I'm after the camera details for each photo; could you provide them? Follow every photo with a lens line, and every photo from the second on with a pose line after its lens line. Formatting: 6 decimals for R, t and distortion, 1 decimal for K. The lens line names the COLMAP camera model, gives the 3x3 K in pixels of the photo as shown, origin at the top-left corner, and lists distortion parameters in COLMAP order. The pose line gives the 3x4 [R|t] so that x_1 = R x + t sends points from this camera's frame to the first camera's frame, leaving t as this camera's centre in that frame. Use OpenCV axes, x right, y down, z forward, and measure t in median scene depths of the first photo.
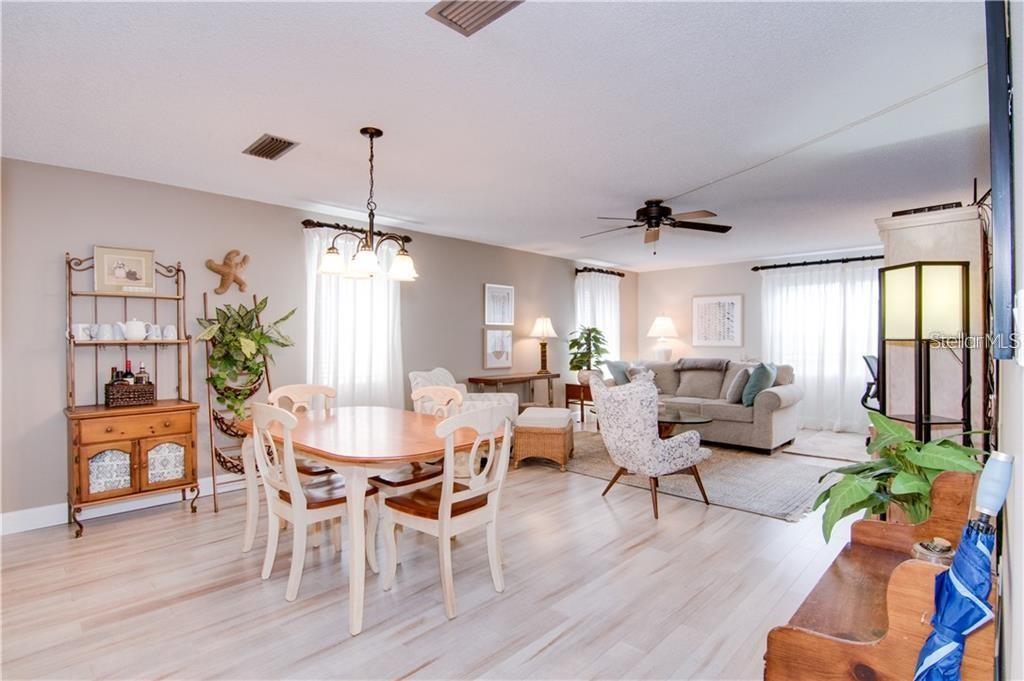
lens RADIAL K [[502.5, 0, 512.0], [0, 502.5, 340.5], [0, 0, 1]] dist [-0.030919, -0.000818]
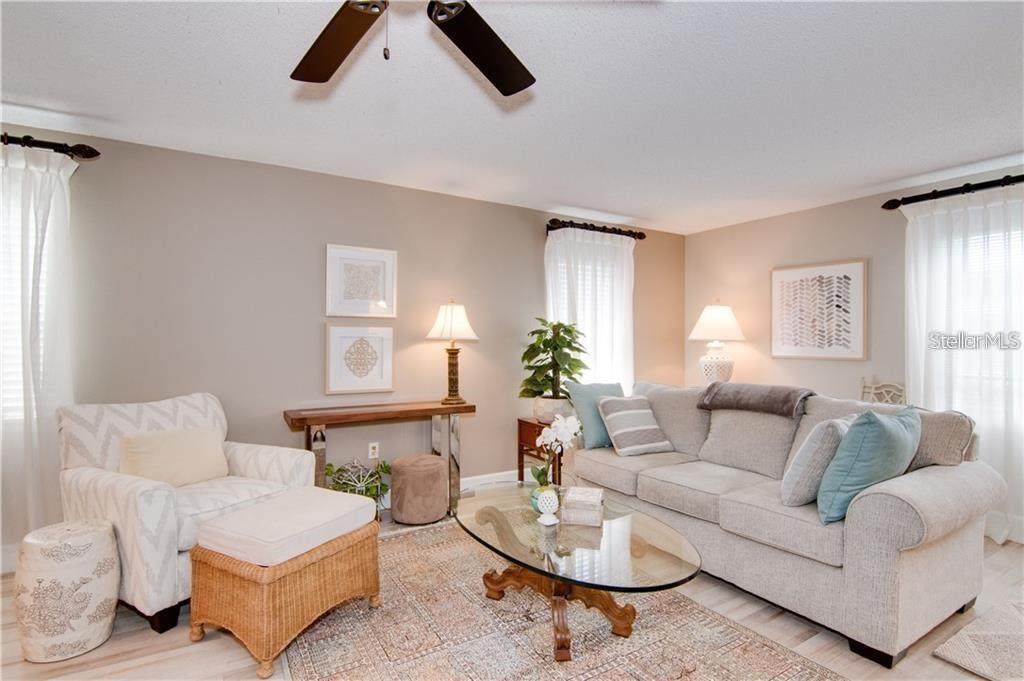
lens RADIAL K [[502.5, 0, 512.0], [0, 502.5, 340.5], [0, 0, 1]] dist [-0.030919, -0.000818]
pose [[0.965783, 0.004899, -0.259306, 0.272620], [-0.007153, 0.999944, -0.007747, -0.000963], [0.259254, 0.009337, 0.965764, 0.465117]]
